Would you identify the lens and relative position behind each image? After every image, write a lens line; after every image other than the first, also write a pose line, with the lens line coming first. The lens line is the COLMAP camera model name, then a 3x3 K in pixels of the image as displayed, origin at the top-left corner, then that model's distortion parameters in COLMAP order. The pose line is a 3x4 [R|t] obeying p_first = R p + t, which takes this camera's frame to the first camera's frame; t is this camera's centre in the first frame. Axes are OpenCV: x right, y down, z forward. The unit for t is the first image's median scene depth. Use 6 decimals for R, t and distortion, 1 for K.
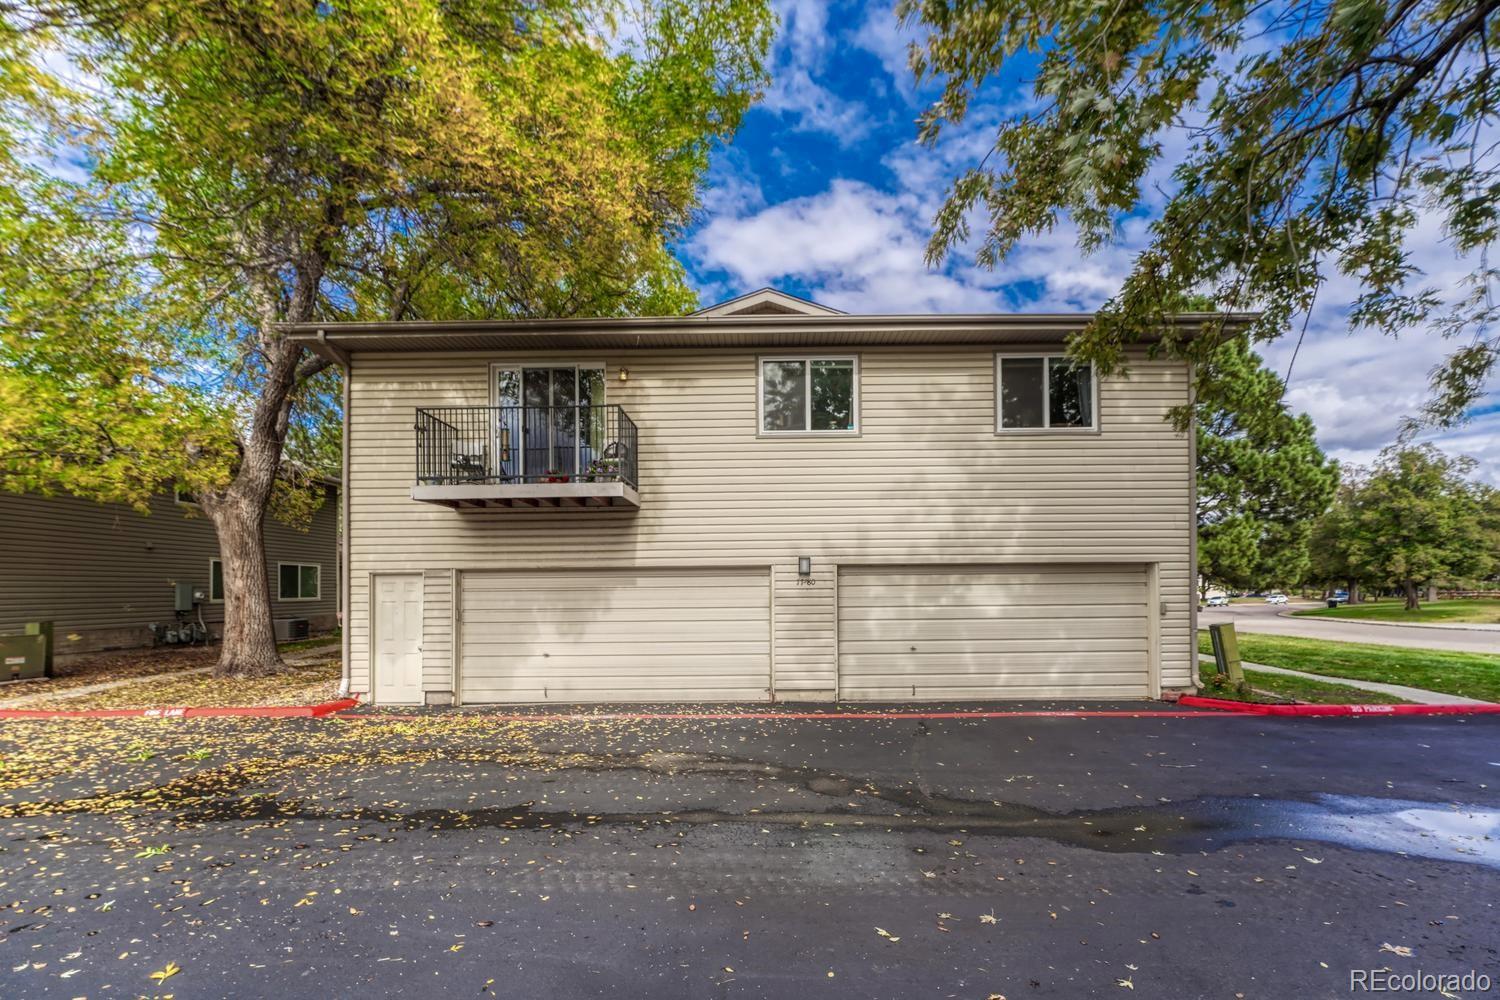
lens RADIAL K [[582.3, 0, 751.4], [0, 582.3, 551.1], [0, 0, 1]] dist [-0.003023, 0.000242]
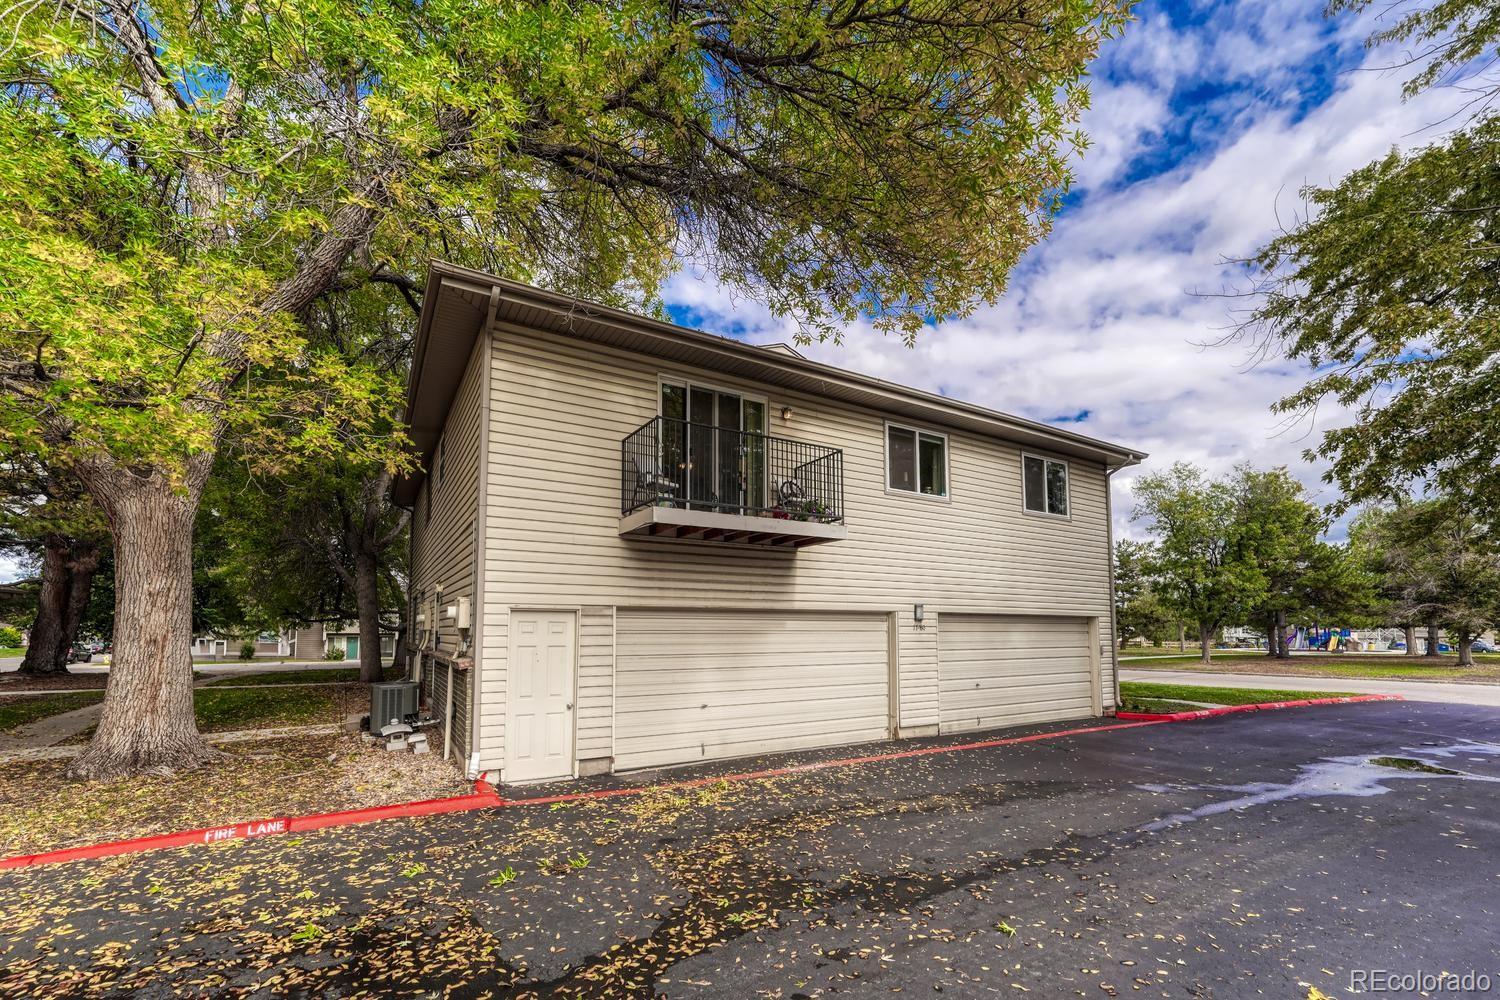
lens RADIAL K [[611.3, 0, 718.5], [0, 611.3, 555.8], [0, 0, 1]] dist [-0.000233, -0.000034]
pose [[0.867850, 0.071174, 0.491702, -0.815581], [-0.038325, 0.996327, -0.076575, 0.020563], [-0.495347, 0.047611, 0.867390, 0.169396]]
